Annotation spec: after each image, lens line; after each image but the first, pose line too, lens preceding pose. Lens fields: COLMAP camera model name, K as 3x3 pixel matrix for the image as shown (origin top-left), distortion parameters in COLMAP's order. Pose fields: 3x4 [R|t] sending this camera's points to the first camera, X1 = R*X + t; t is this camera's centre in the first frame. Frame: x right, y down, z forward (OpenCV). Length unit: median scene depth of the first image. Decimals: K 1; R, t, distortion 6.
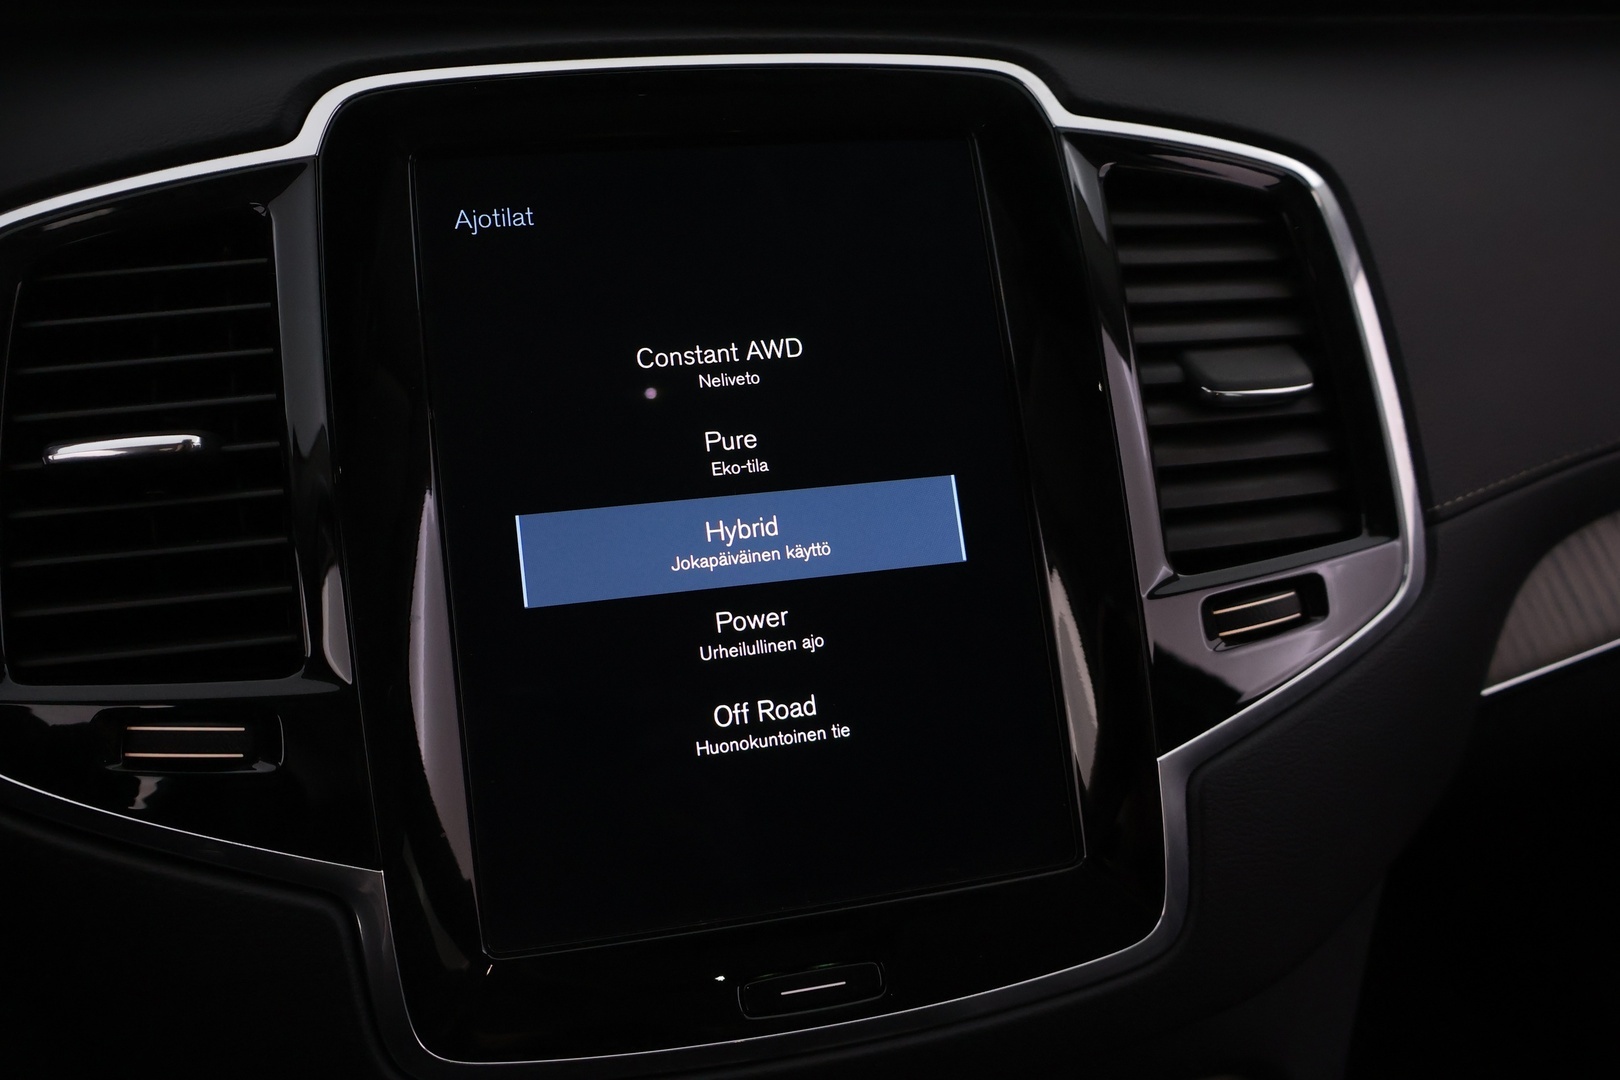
lens RADIAL K [[1289.2, 0, 810.0], [0, 1289.2, 540.0], [0, 0, 1]] dist [-0.006419, 0.001358]
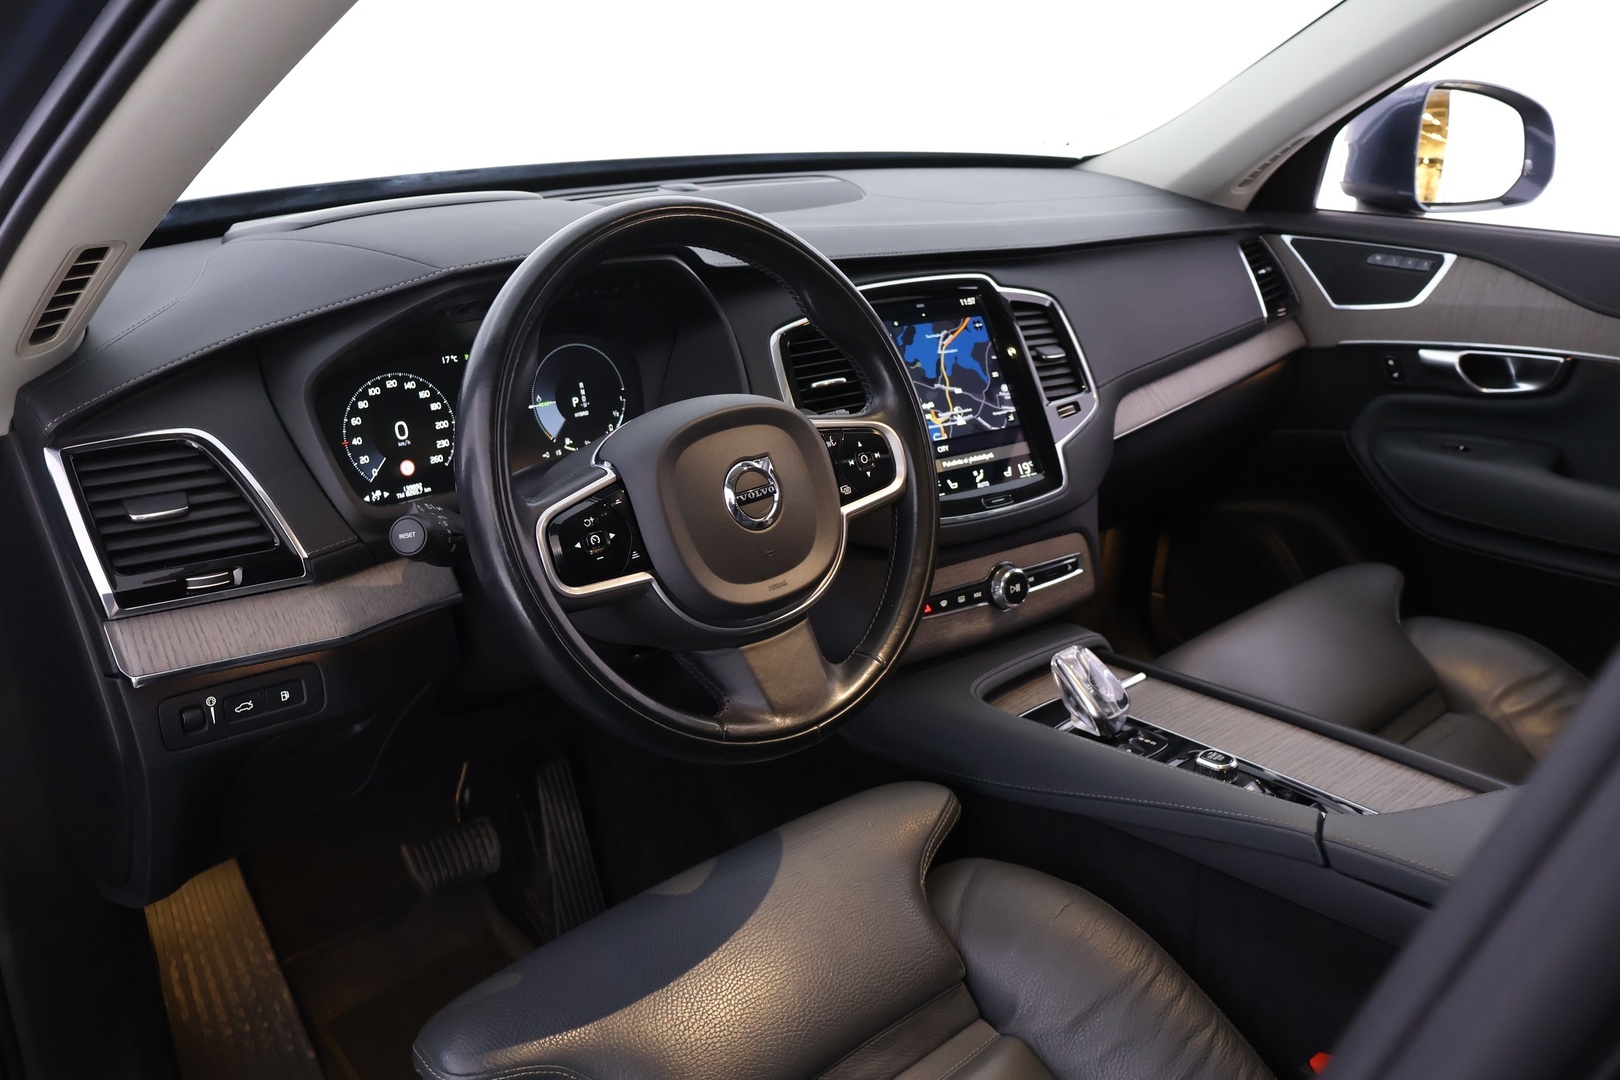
lens RADIAL K [[1289.2, 0, 810.0], [0, 1289.2, 540.0], [0, 0, 1]] dist [-0.006419, 0.001358]
pose [[0.925036, -0.120564, 0.360241, -1.712767], [0.154176, 0.985839, -0.065961, 0.545943], [-0.347187, 0.116556, 0.930525, -2.172000]]
